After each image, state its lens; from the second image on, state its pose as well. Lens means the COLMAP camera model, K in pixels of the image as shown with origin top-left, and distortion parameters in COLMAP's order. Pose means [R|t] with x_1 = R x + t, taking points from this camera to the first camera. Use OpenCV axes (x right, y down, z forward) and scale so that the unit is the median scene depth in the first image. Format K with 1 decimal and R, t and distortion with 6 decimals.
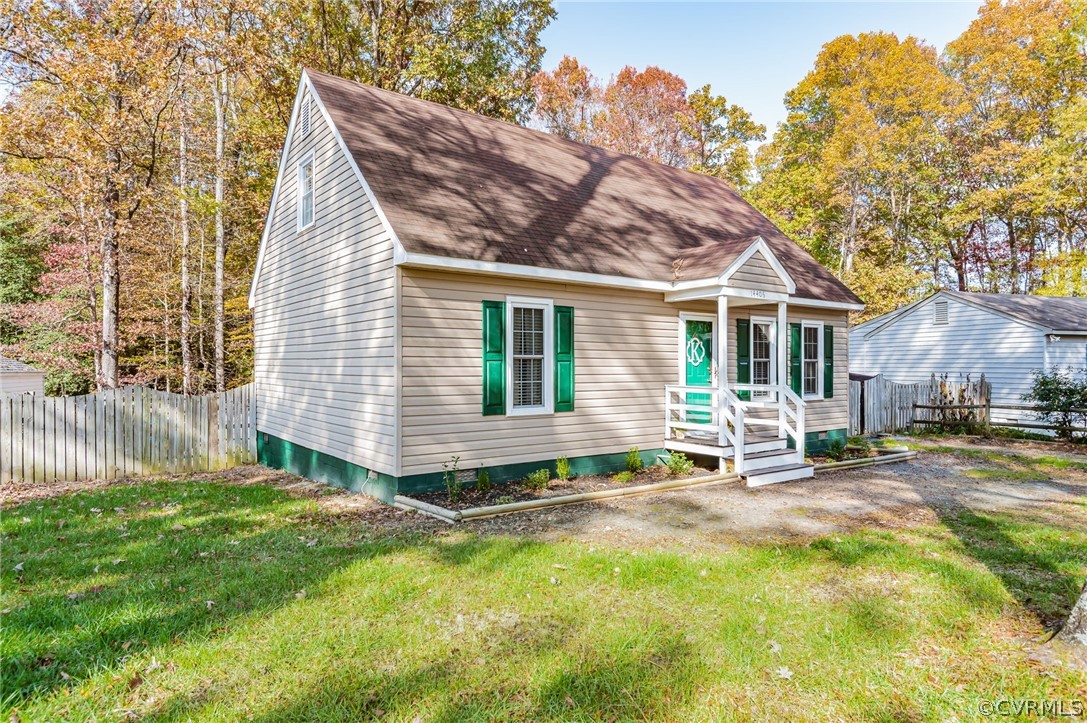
lens RADIAL K [[515.6, 0, 464.2], [0, 515.6, 359.7], [0, 0, 1]] dist [0.020031, -0.000129]
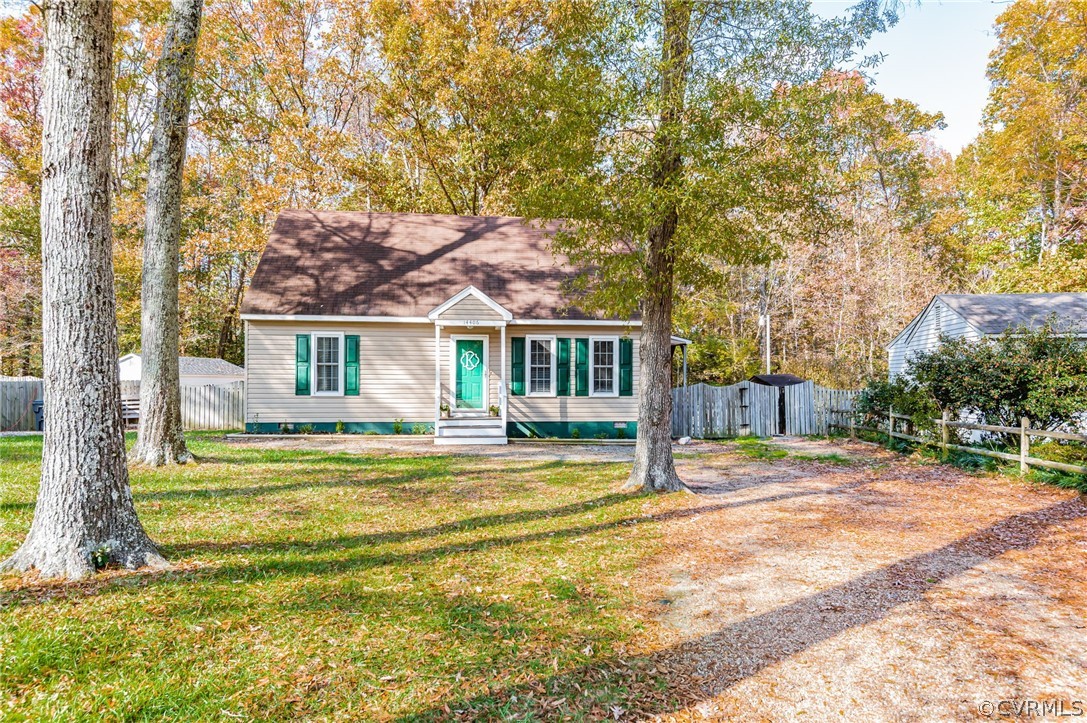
lens RADIAL K [[489.4, 0, 549.1], [0, 489.4, 369.8], [0, 0, 1]] dist [-0.003141, -0.004744]
pose [[0.917614, -0.007026, -0.397411, 1.451969], [0.001910, 0.999910, -0.013266, 0.036750], [0.397468, 0.011414, 0.917545, -0.257032]]
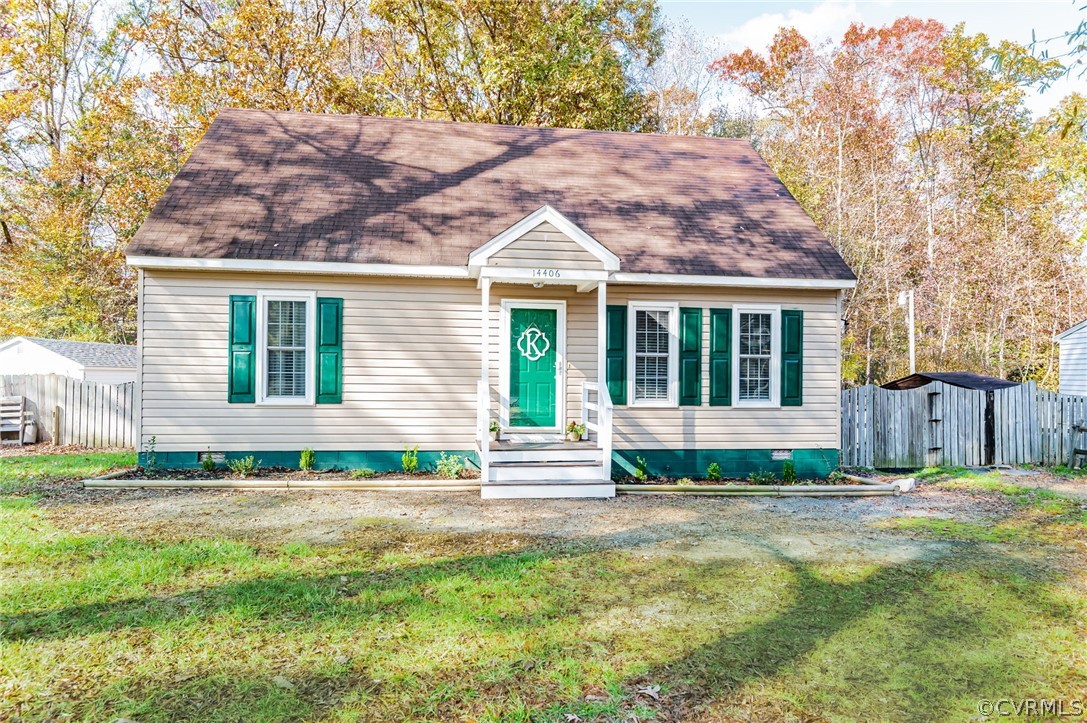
lens RADIAL K [[507.7, 0, 544.8], [0, 507.7, 371.3], [0, 0, 1]] dist [-0.007104, -0.000730]
pose [[0.920931, 0.003591, -0.389710, 0.947794], [-0.004821, 0.999986, -0.002178, 0.037902], [0.389697, 0.003884, 0.920935, 0.257660]]
